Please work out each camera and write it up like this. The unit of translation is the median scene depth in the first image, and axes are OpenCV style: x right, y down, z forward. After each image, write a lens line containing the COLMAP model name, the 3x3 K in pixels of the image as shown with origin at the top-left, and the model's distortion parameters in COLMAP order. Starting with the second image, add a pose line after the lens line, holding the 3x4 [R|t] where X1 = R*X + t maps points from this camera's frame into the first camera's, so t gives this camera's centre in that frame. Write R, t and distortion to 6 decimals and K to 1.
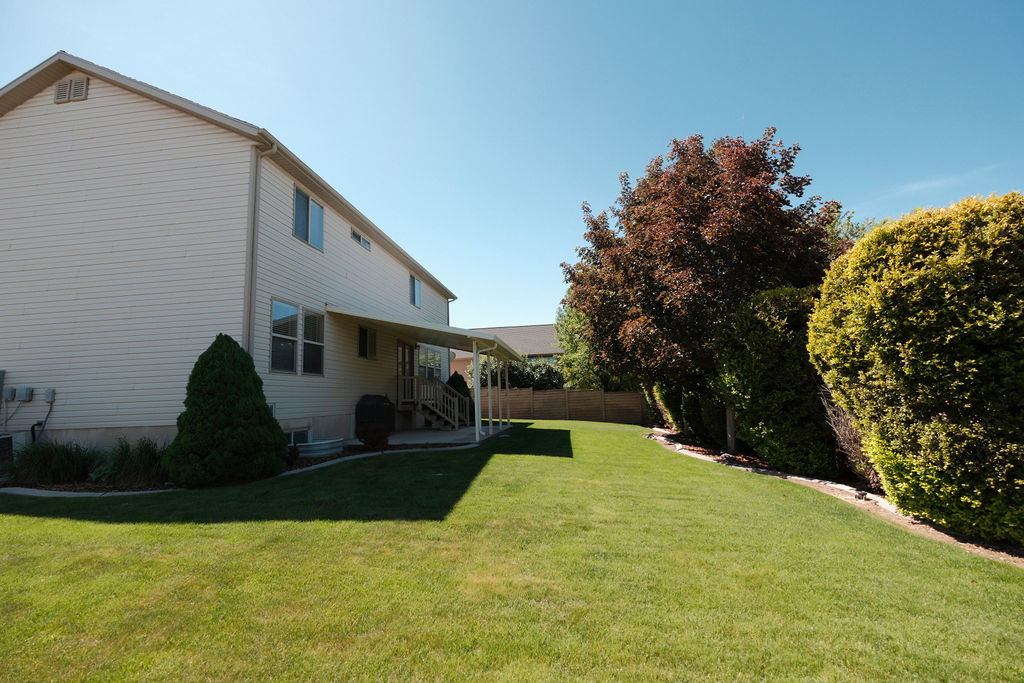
lens RADIAL K [[448.7, 0, 512.0], [0, 448.7, 341.5], [0, 0, 1]] dist [-0.004056, -0.000253]
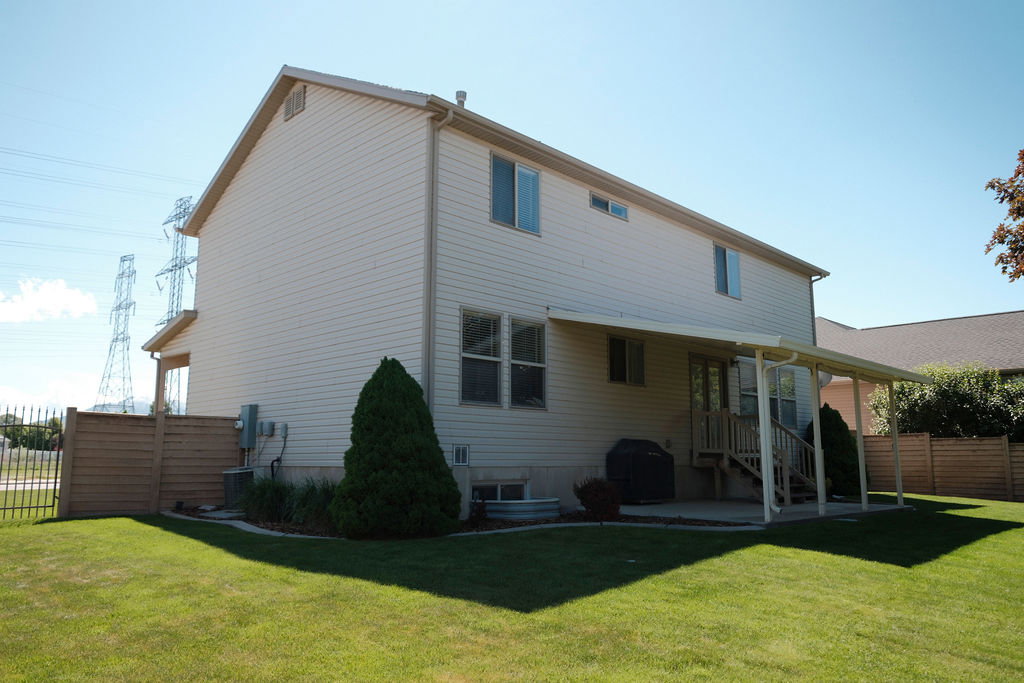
lens RADIAL K [[749.4, 0, 512.0], [0, 749.4, 341.5], [0, 0, 1]] dist [0.009562, 0.002133]
pose [[0.789213, -0.056932, -0.611475, 0.305352], [0.043842, 0.998376, -0.036370, 0.011452], [0.612553, 0.001895, 0.790428, 0.037502]]
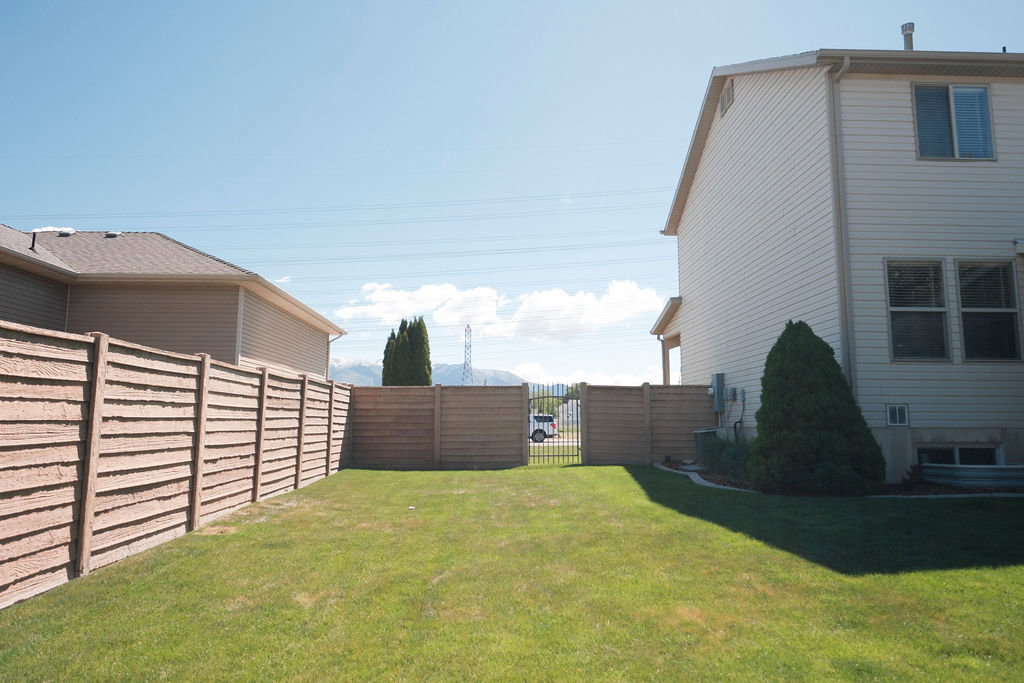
lens RADIAL K [[676.0, 0, 512.0], [0, 676.0, 341.5], [0, 0, 1]] dist [0.001507, 0.000336]
pose [[0.147084, -0.082582, -0.985671, 0.428428], [0.112050, 0.991485, -0.066349, 0.038446], [0.982757, -0.100685, 0.155085, 0.218498]]
